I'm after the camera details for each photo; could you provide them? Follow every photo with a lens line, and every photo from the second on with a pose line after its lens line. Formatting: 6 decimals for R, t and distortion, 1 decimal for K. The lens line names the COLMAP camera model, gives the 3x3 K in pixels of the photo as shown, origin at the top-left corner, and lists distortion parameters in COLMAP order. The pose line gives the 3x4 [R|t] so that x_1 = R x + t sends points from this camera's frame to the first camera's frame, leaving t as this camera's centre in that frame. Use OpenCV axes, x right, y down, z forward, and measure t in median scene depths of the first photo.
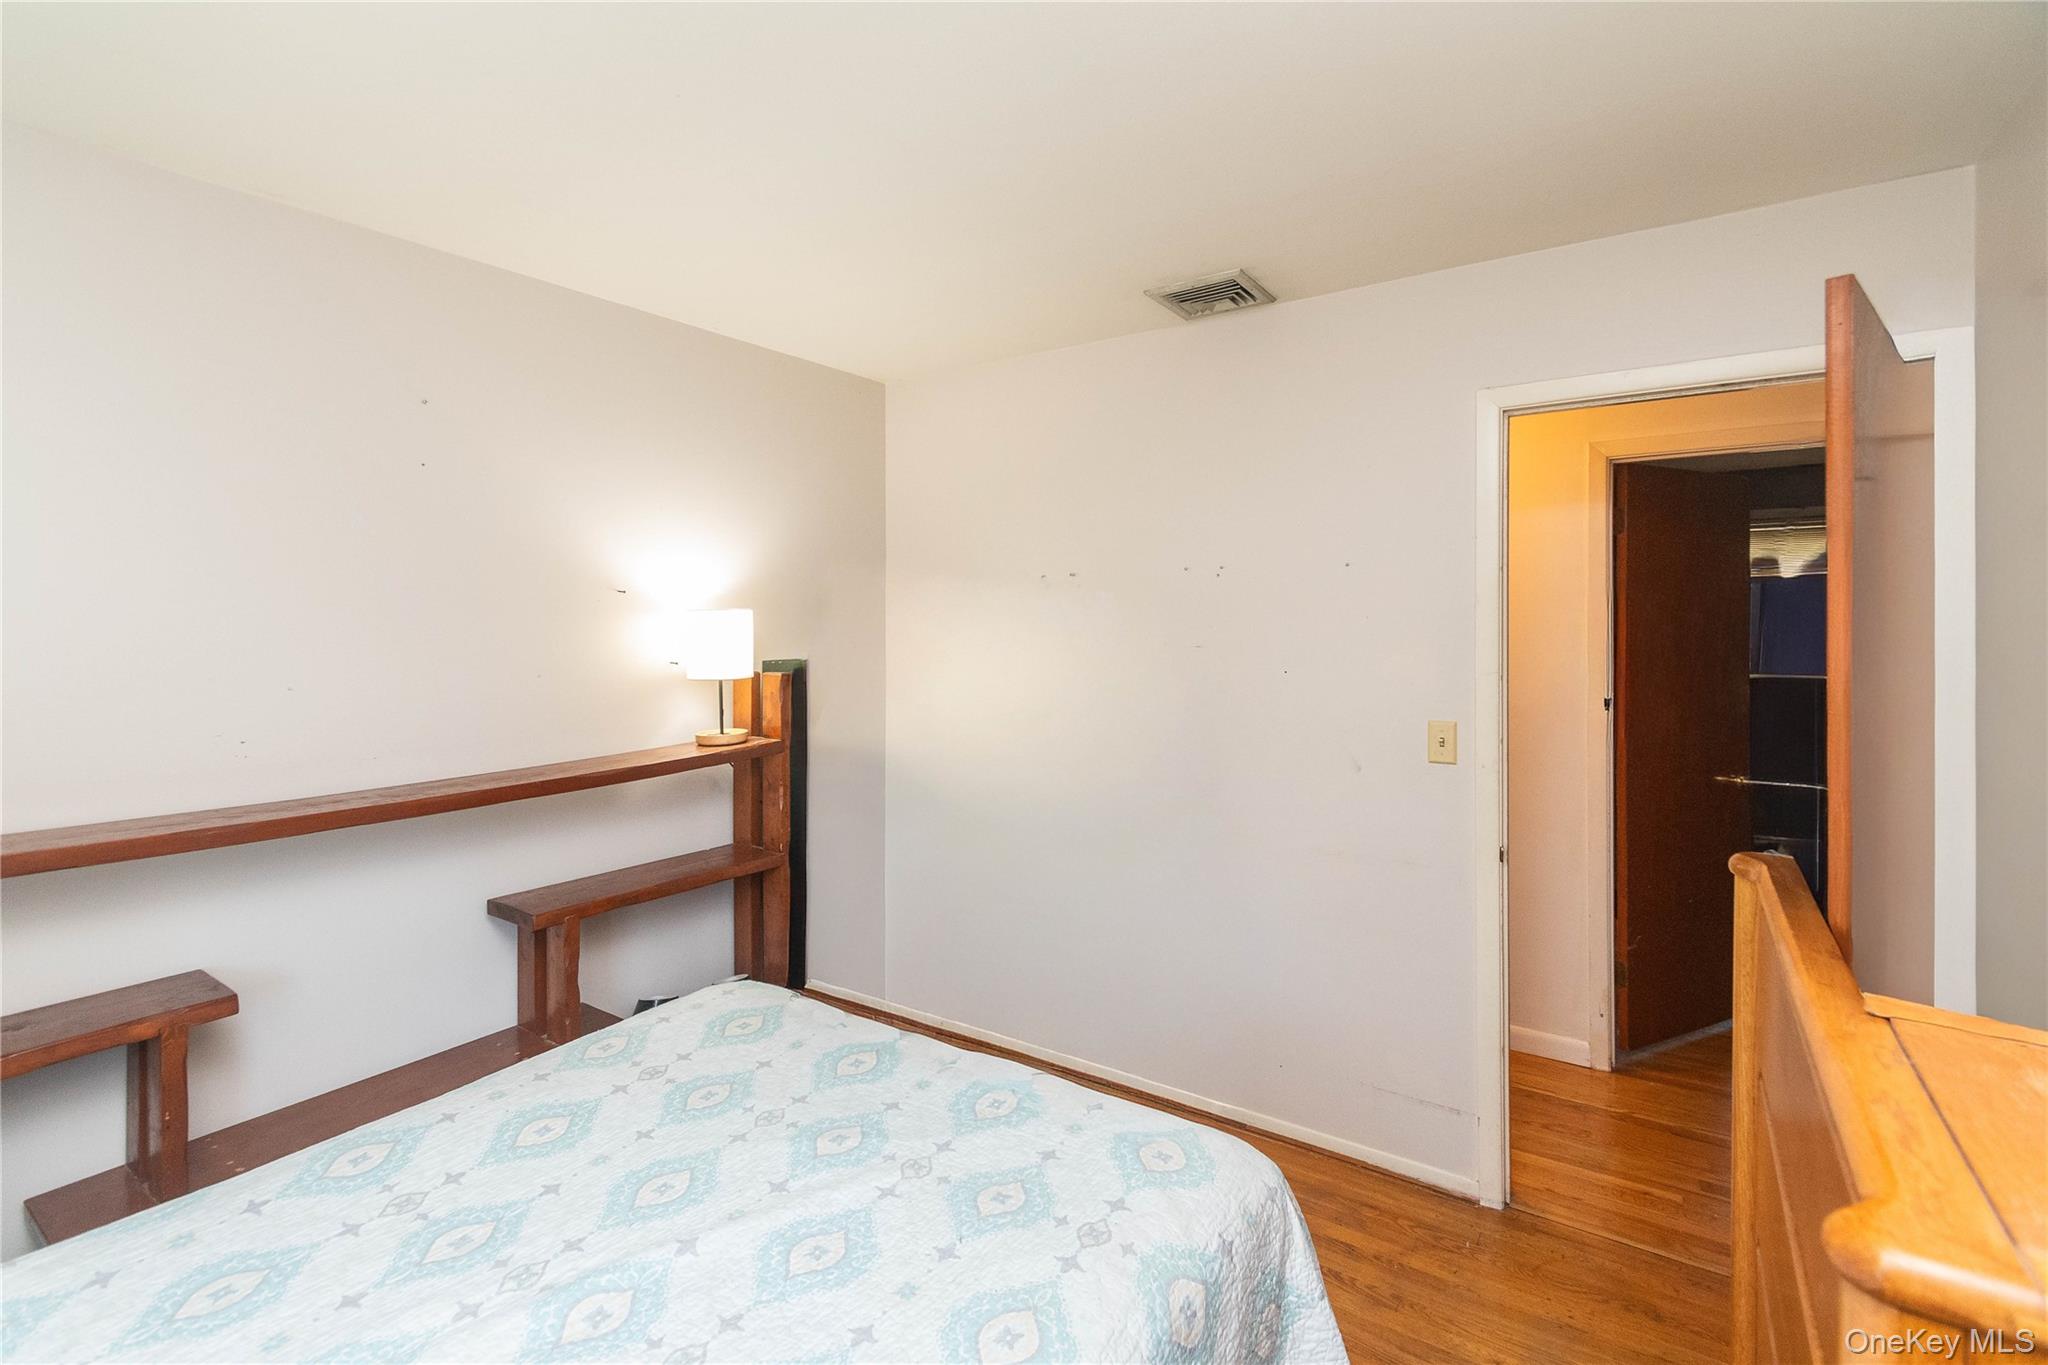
lens RADIAL K [[938.9, 0, 1024.1], [0, 938.9, 632.1], [0, 0, 1]] dist [0.000376, 0.000105]
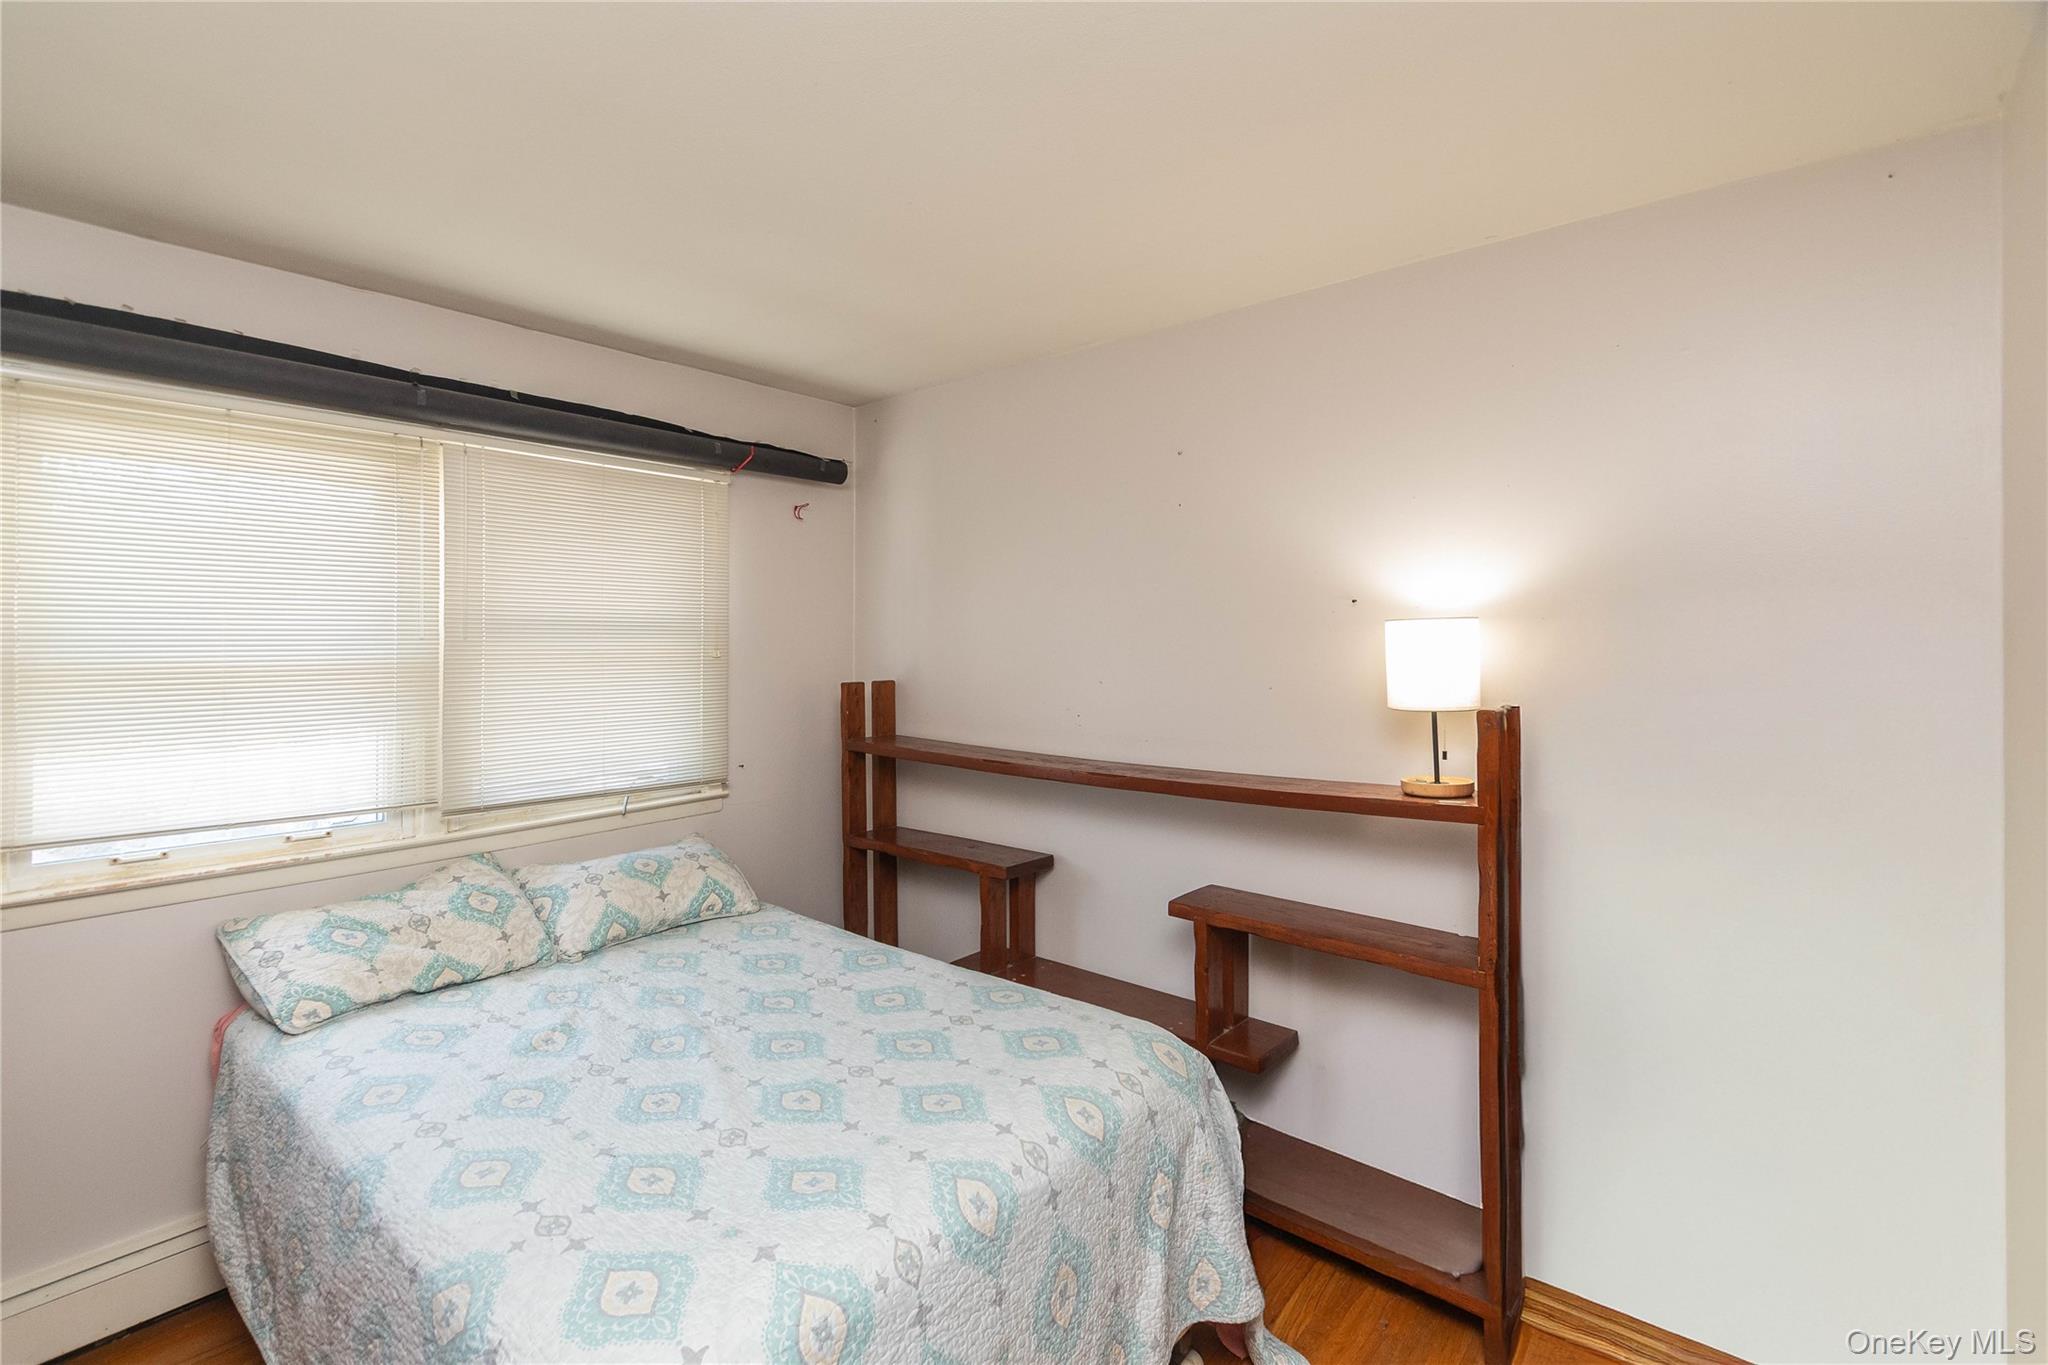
lens RADIAL K [[938.9, 0, 1024.1], [0, 938.9, 632.1], [0, 0, 1]] dist [0.000376, 0.000105]
pose [[-0.119752, -0.007338, -0.992777, 0.994506], [-0.006422, 0.999957, -0.006616, -0.022926], [0.992783, 0.005583, -0.119794, 1.540827]]
